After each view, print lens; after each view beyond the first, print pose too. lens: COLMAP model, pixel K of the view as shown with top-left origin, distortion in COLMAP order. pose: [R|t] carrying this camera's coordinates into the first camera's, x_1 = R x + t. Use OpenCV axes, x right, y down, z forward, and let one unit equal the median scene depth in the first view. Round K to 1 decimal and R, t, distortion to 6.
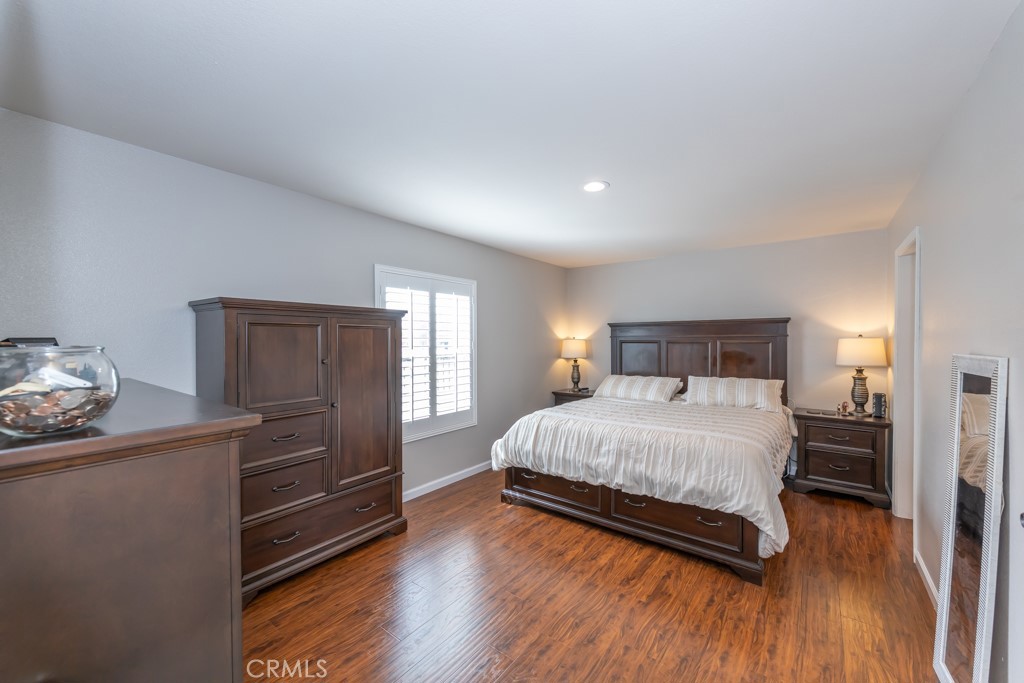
lens RADIAL K [[413.0, 0, 520.3], [0, 413.0, 341.7], [0, 0, 1]] dist [0.000141, 0.000225]
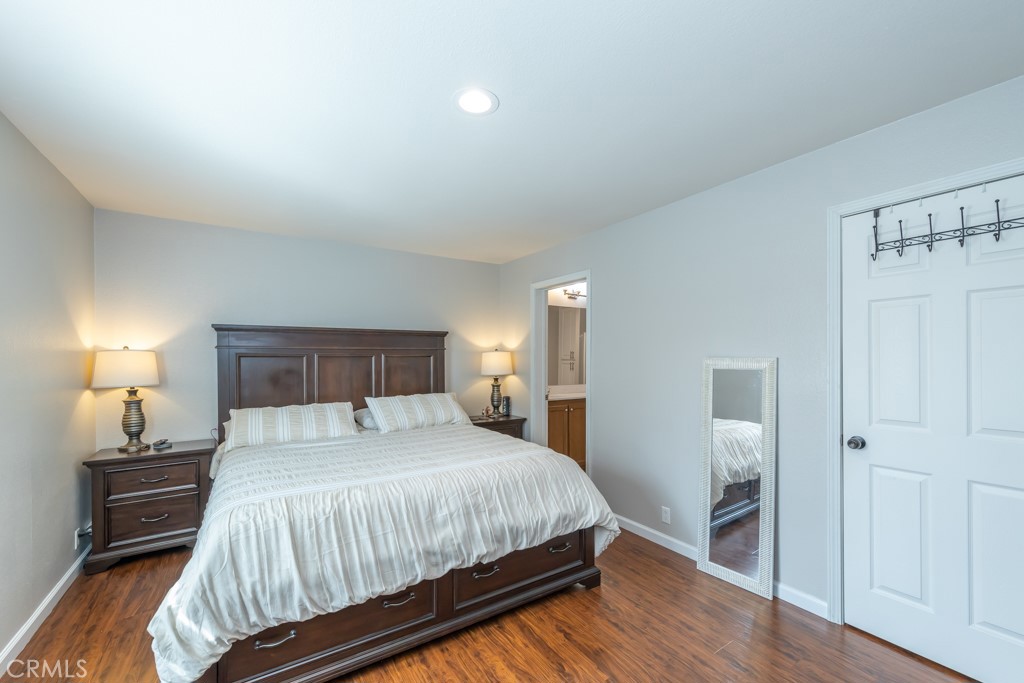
lens RADIAL K [[413.0, 0, 540.2], [0, 413.0, 360.0], [0, 0, 1]] dist [0.000141, 0.000225]
pose [[0.321574, -0.003719, 0.946877, -0.323047], [0.009822, 0.999952, 0.000592, 0.018207], [-0.946834, 0.009110, 0.321595, 0.584805]]
